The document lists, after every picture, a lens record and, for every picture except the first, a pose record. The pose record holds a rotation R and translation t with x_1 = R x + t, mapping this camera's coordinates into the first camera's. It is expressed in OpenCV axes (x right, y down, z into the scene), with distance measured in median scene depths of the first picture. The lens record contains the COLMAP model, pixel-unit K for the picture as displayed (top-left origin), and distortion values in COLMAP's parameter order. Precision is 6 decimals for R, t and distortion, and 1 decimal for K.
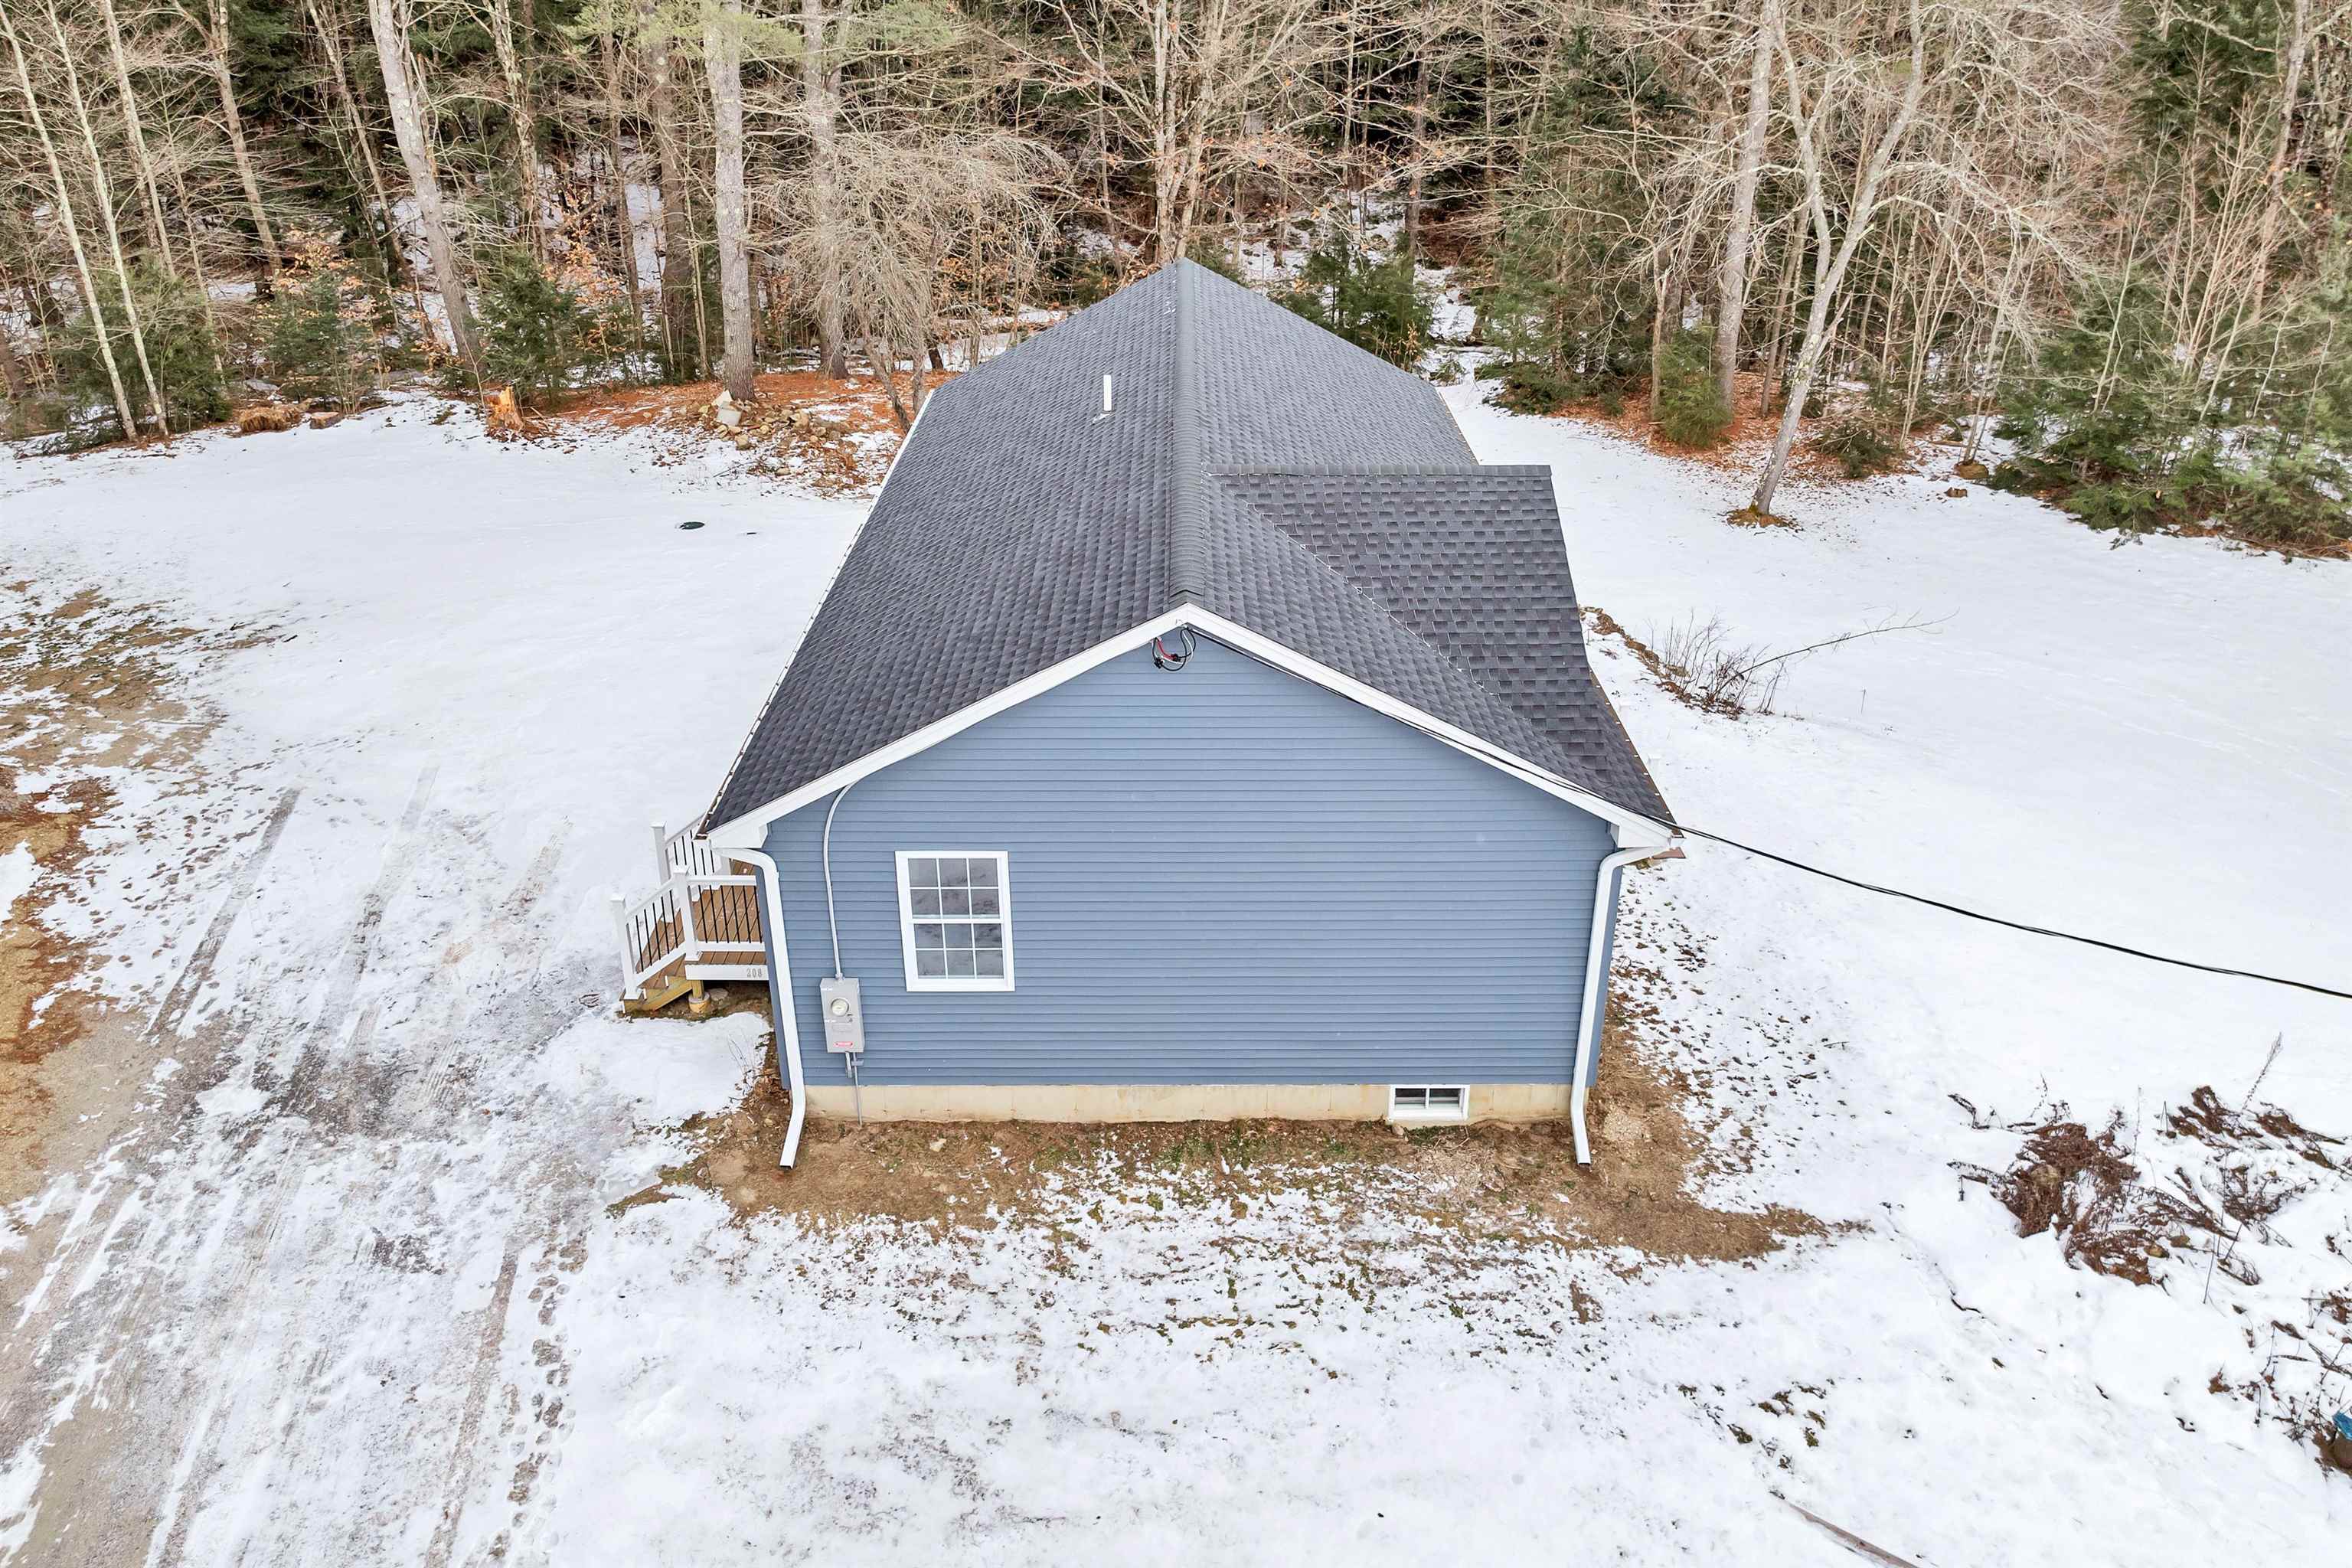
lens RADIAL K [[1689.0, 0, 1178.5], [0, 1689.0, 679.8], [0, 0, 1]] dist [-0.042975, 0.007282]
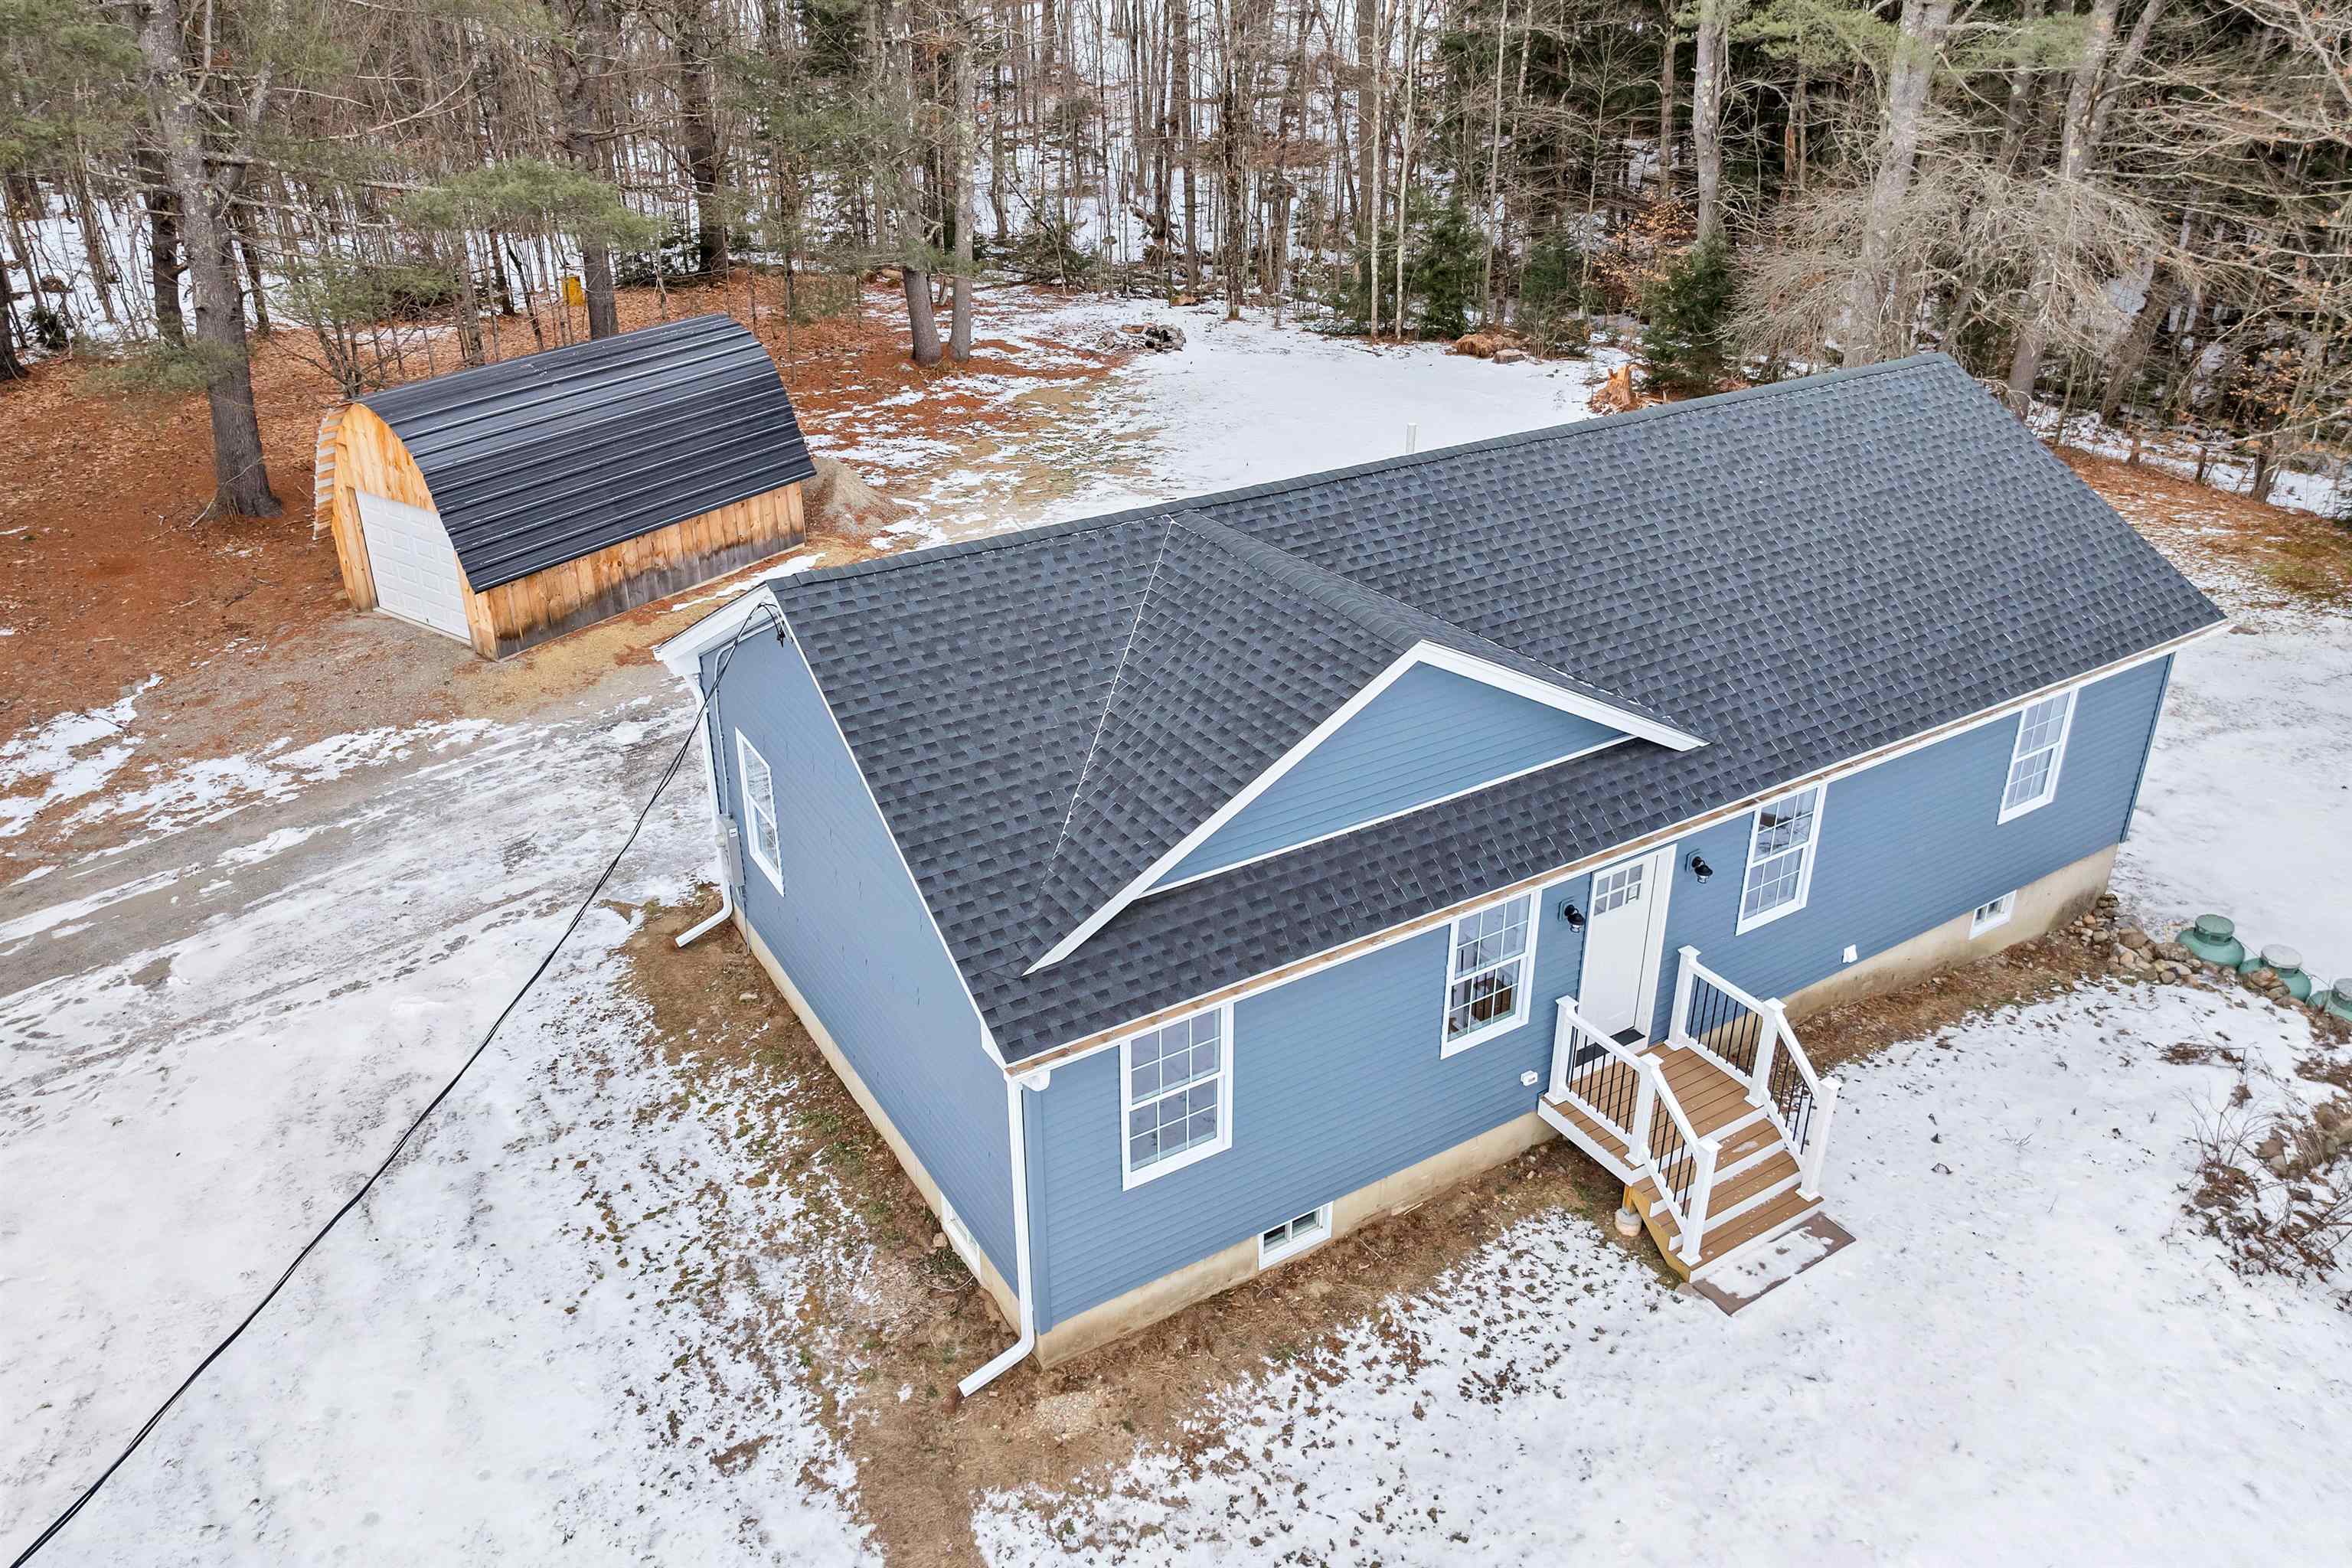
lens RADIAL K [[1697.0, 0, 1183.1], [0, 1697.0, 685.0], [0, 0, 1]] dist [-0.054157, 0.023406]
pose [[0.526145, 0.355932, -0.772324, 0.815225], [-0.350945, 0.918131, 0.184047, -0.226986], [0.774603, 0.174208, 0.607982, 0.506656]]
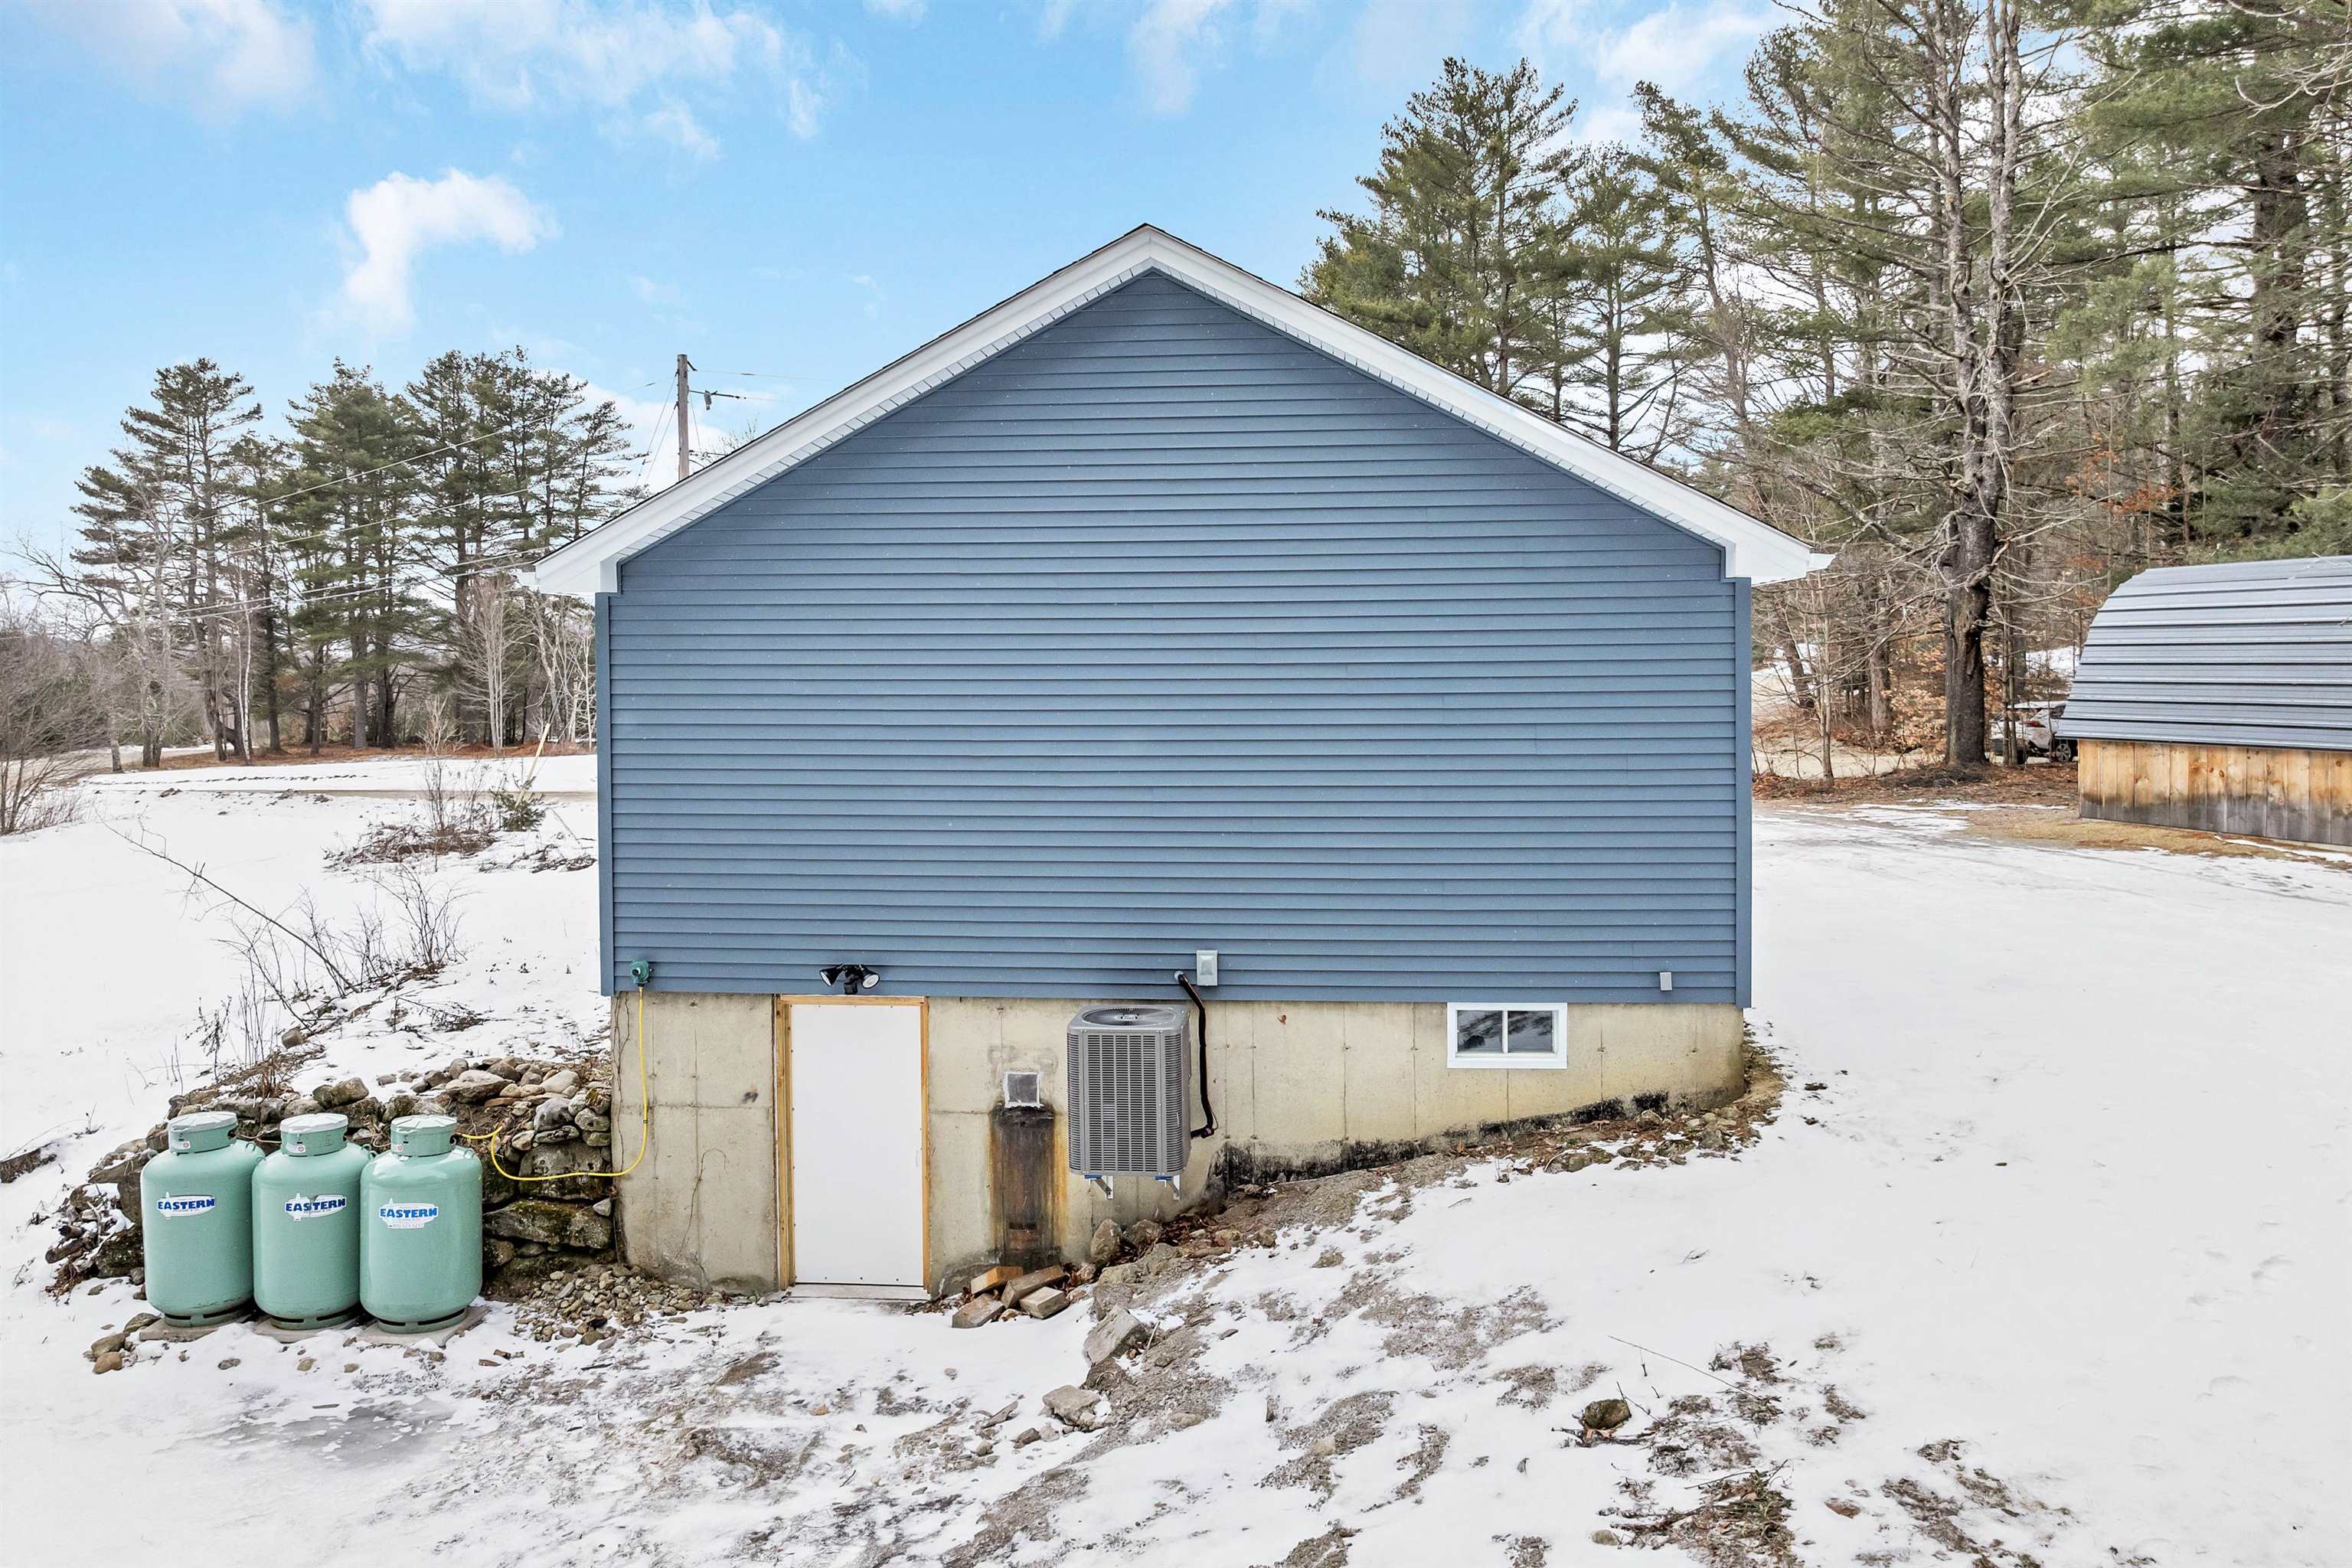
lens RADIAL K [[1691.7, 0, 1171.6], [0, 1691.7, 684.6], [0, 0, 1]] dist [-0.040837, 0.005261]
pose [[-0.995834, 0.007910, 0.090843, -0.064008], [0.045693, 0.905416, 0.422060, -0.556231], [-0.078913, 0.424452, -0.902005, 2.442957]]
